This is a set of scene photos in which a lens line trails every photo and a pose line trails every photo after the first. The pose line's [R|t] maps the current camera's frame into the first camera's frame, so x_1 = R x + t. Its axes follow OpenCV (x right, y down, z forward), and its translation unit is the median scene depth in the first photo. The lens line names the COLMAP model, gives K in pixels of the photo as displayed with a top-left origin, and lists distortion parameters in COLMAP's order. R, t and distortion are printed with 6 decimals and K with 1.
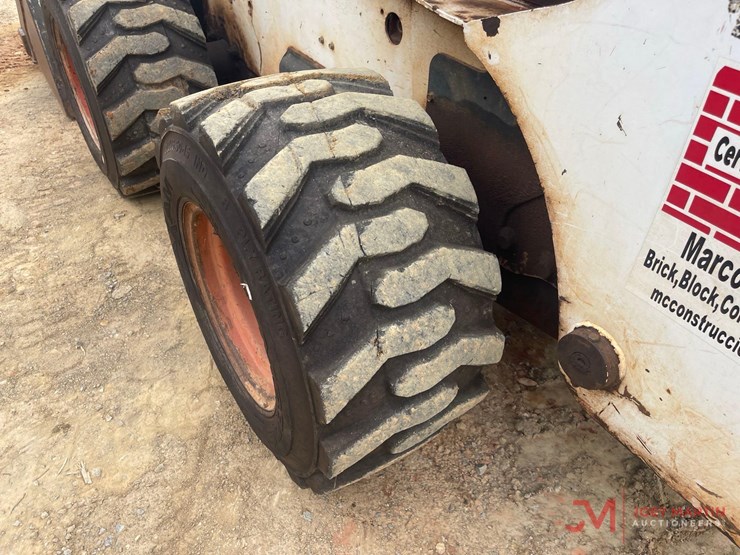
lens RADIAL K [[561.8, 0, 366.0], [0, 561.8, 281.2], [0, 0, 1]] dist [0.059271, -0.080049]
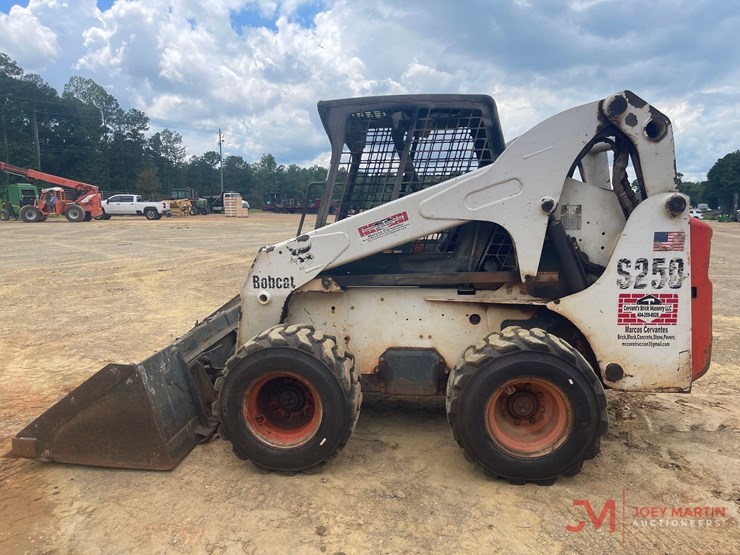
lens RADIAL K [[560.1, 0, 366.7], [0, 560.1, 283.9], [0, 0, 1]] dist [0.062848, -0.079146]
pose [[0.632549, -0.150377, 0.759782, -2.449429], [0.523221, 0.806255, -0.276028, -0.112091], [-0.571070, 0.572135, 0.588676, -0.424346]]
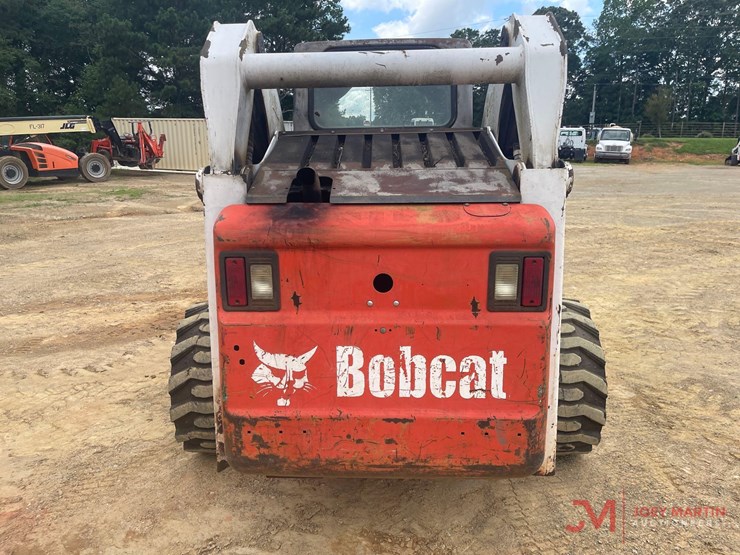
lens RADIAL K [[560.7, 0, 360.7], [0, 560.7, 281.0], [0, 0, 1]] dist [0.049503, -0.068940]
pose [[0.817540, 0.102904, -0.566603, 1.804995], [-0.352844, 0.867096, -0.351634, 0.312802], [0.455114, 0.487397, 0.745195, -0.839416]]
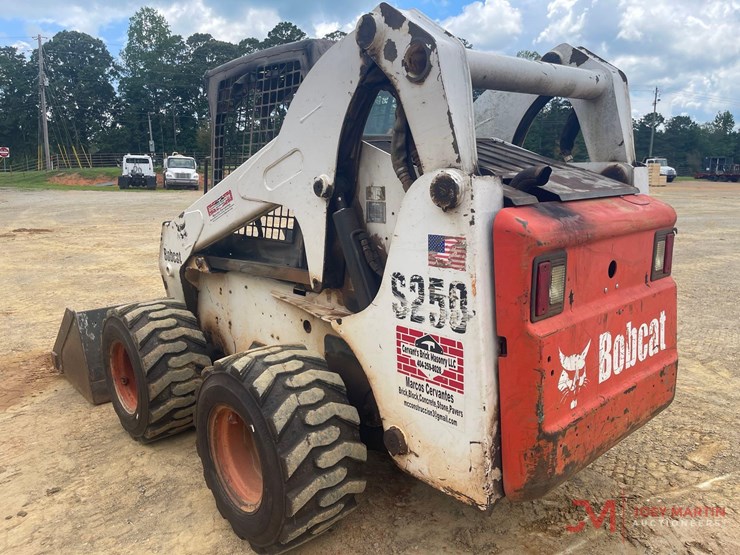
lens RADIAL K [[560.7, 0, 372.5], [0, 560.7, 280.6], [0, 0, 1]] dist [0.049503, -0.068940]
pose [[0.986880, -0.071854, 0.144582, -0.004111], [0.133519, 0.866695, -0.480637, 0.508896], [-0.090773, 0.493636, 0.864918, -1.056213]]
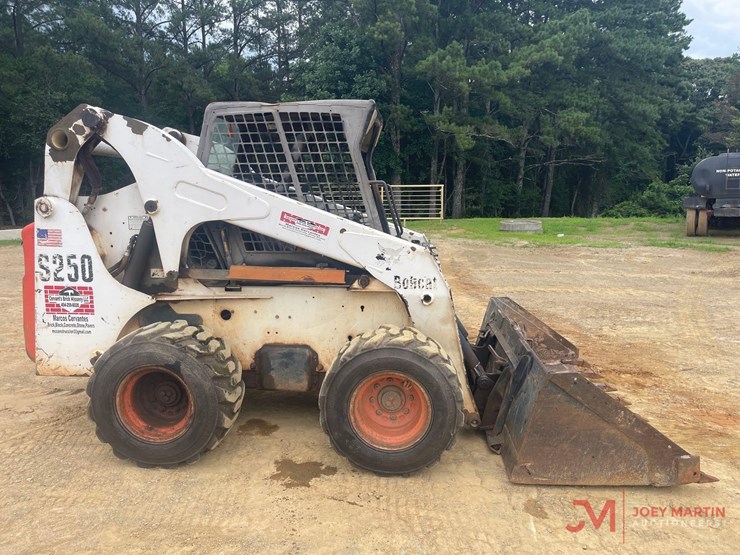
lens RADIAL K [[560.1, 0, 366.0], [0, 560.1, 280.1], [0, 0, 1]] dist [0.062848, -0.079146]
pose [[0.602345, -0.132781, 0.787114, -0.997412], [0.515738, 0.817357, -0.256790, 1.406271], [-0.609257, 0.560621, 0.560812, -2.195375]]
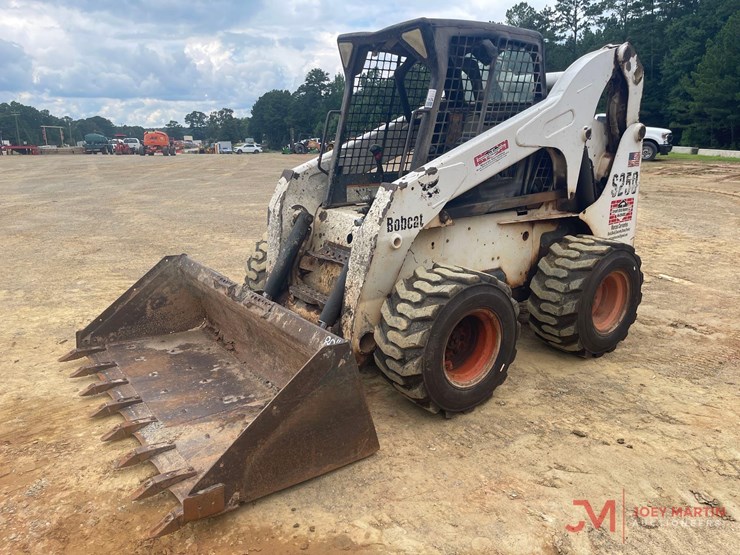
lens RADIAL K [[561.8, 0, 370.4], [0, 561.8, 284.3], [0, 0, 1]] dist [0.059271, -0.080049]
pose [[-0.060409, -0.292272, 0.954425, -3.121166], [0.655213, 0.709728, 0.258809, -1.714882], [-0.753025, 0.640986, 0.148627, 1.422981]]
